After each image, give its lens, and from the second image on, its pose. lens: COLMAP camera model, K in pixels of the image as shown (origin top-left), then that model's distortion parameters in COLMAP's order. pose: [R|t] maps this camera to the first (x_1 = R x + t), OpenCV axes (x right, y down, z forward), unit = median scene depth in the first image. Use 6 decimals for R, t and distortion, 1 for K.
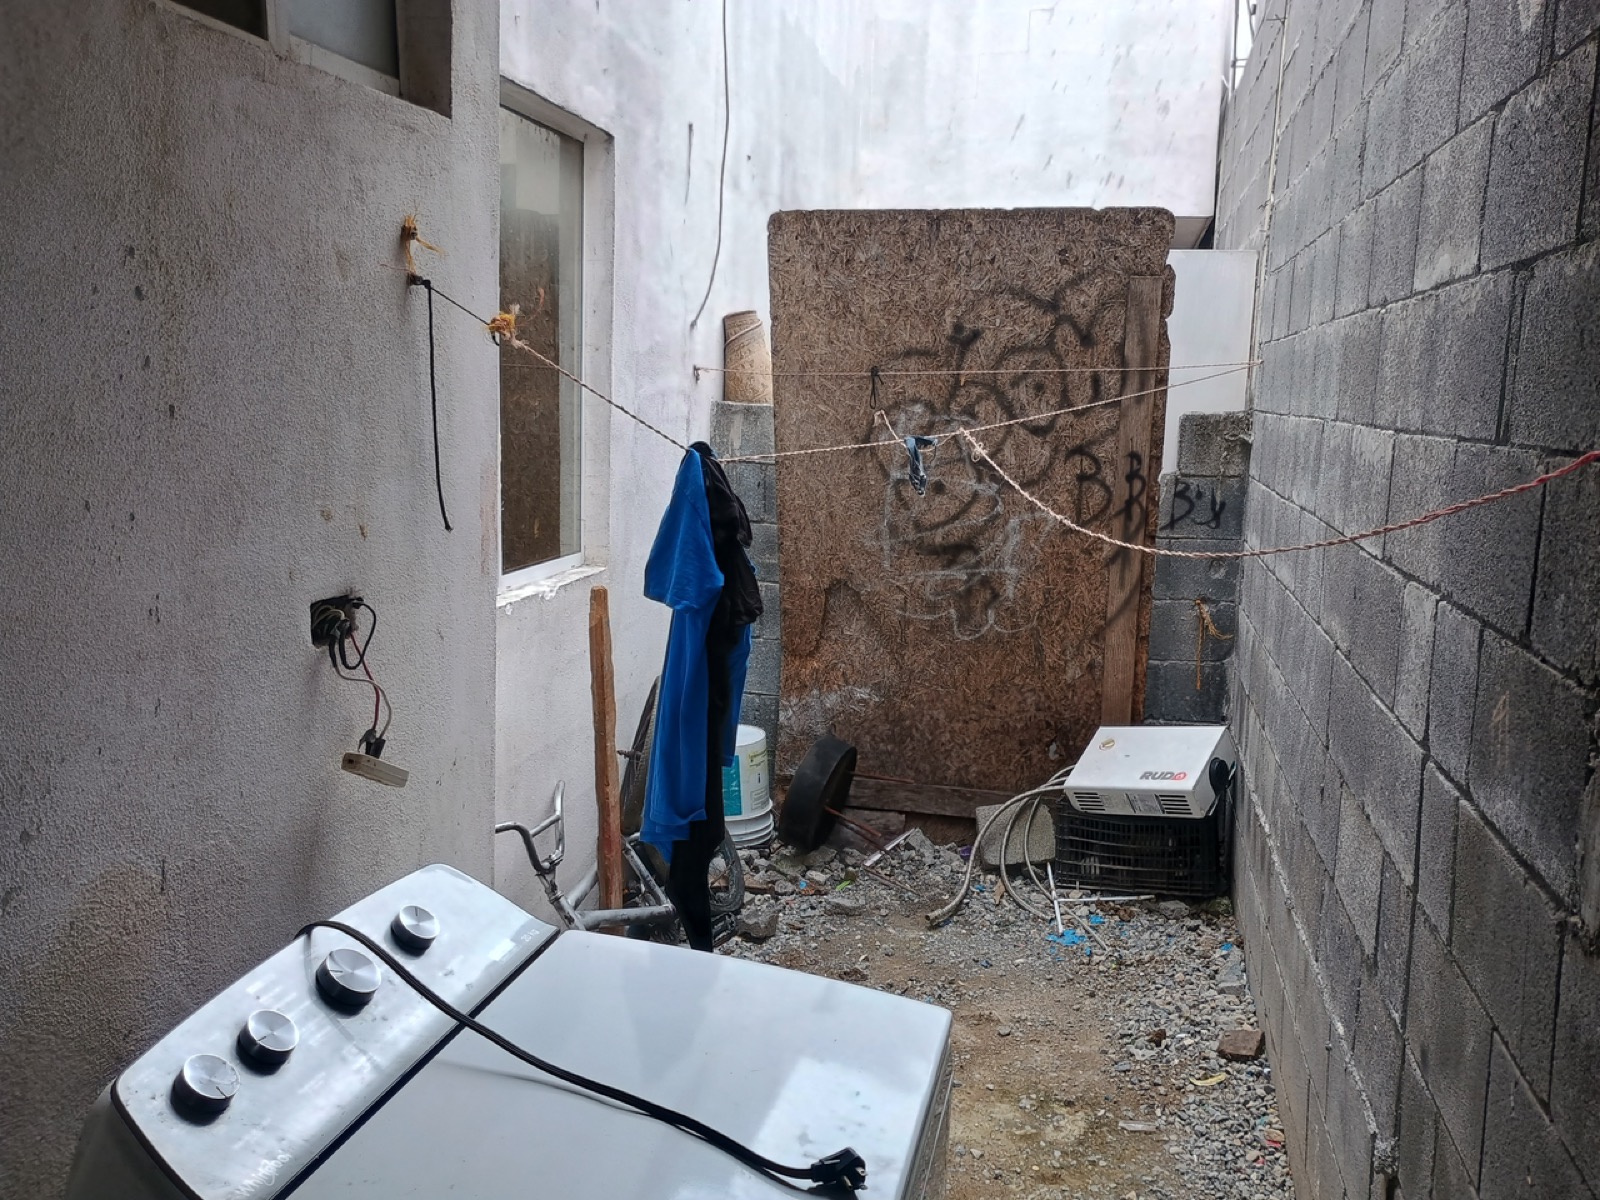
lens RADIAL K [[1452.4, 0, 796.7], [0, 1452.4, 599.8], [0, 0, 1]] dist [0.057774, -0.054413]
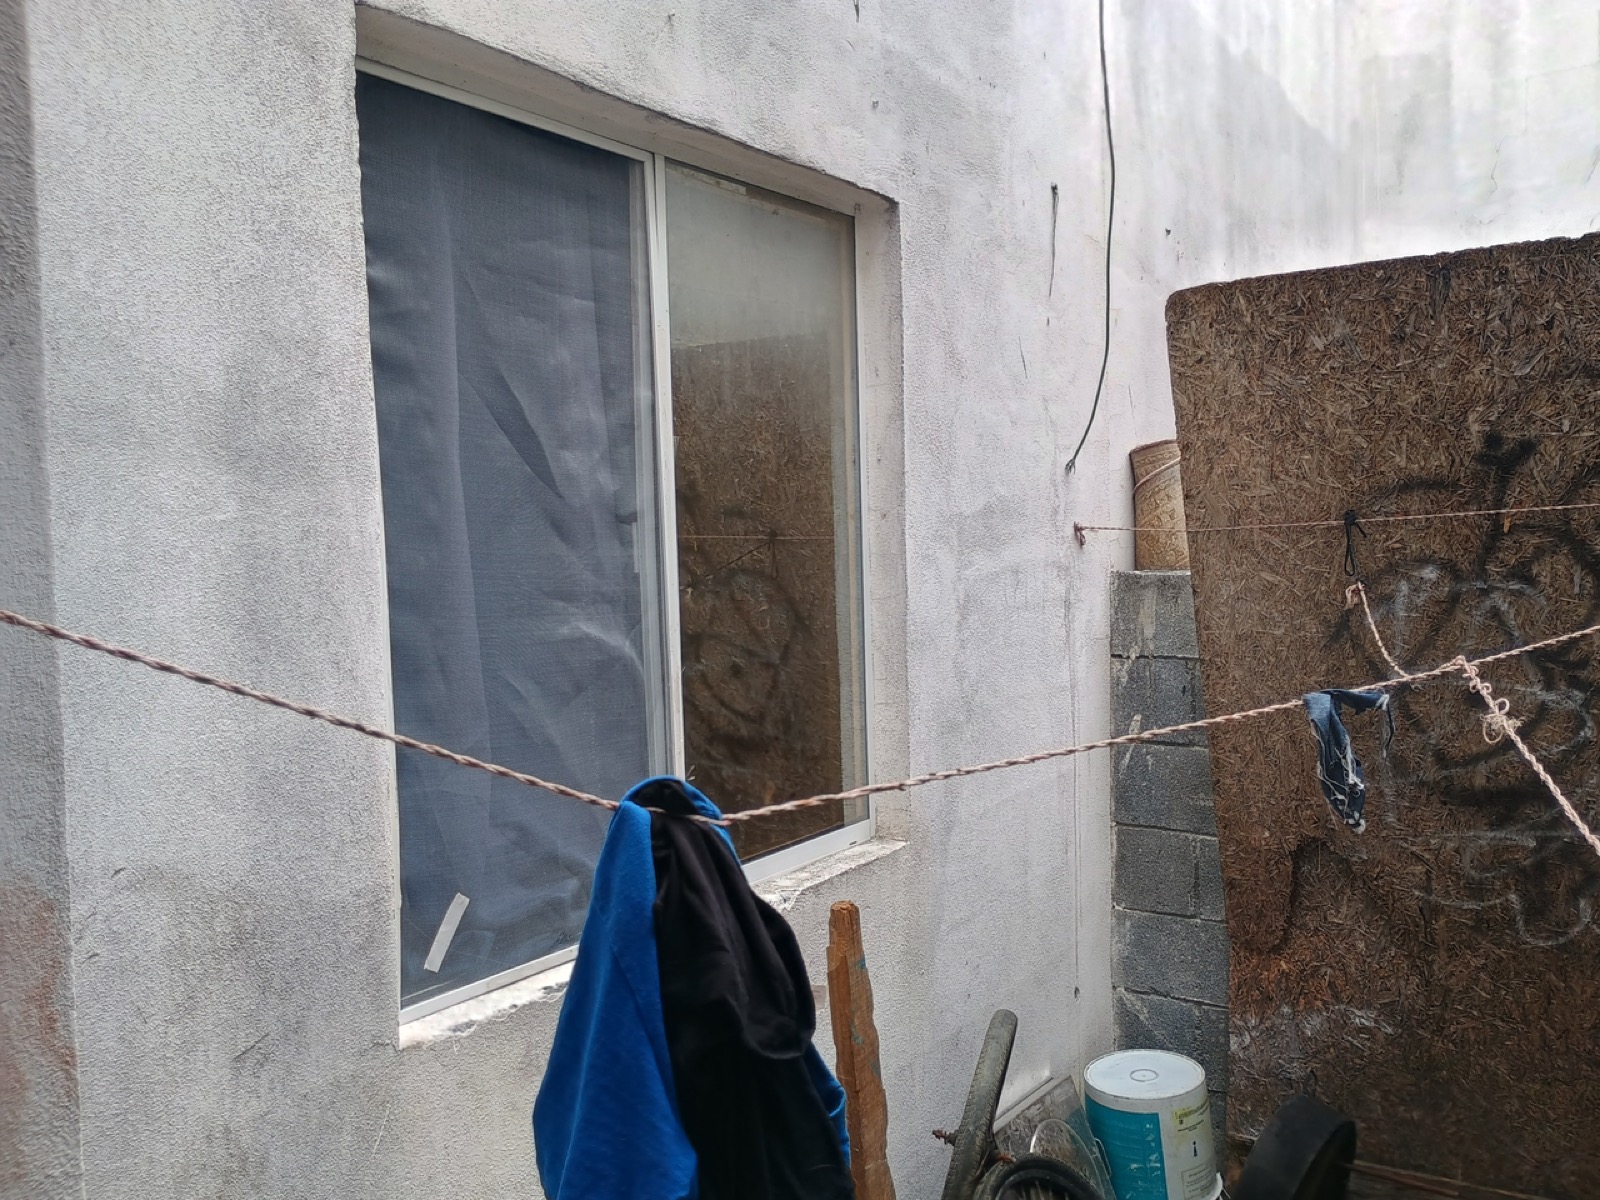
lens RADIAL K [[1452.4, 0, 800.1], [0, 1452.4, 598.4], [0, 0, 1]] dist [0.057774, -0.054413]
pose [[0.933834, -0.040424, -0.355416, 0.054418], [0.004763, 0.994911, -0.100643, -0.058877], [0.357676, 0.092291, 0.929274, 0.324106]]
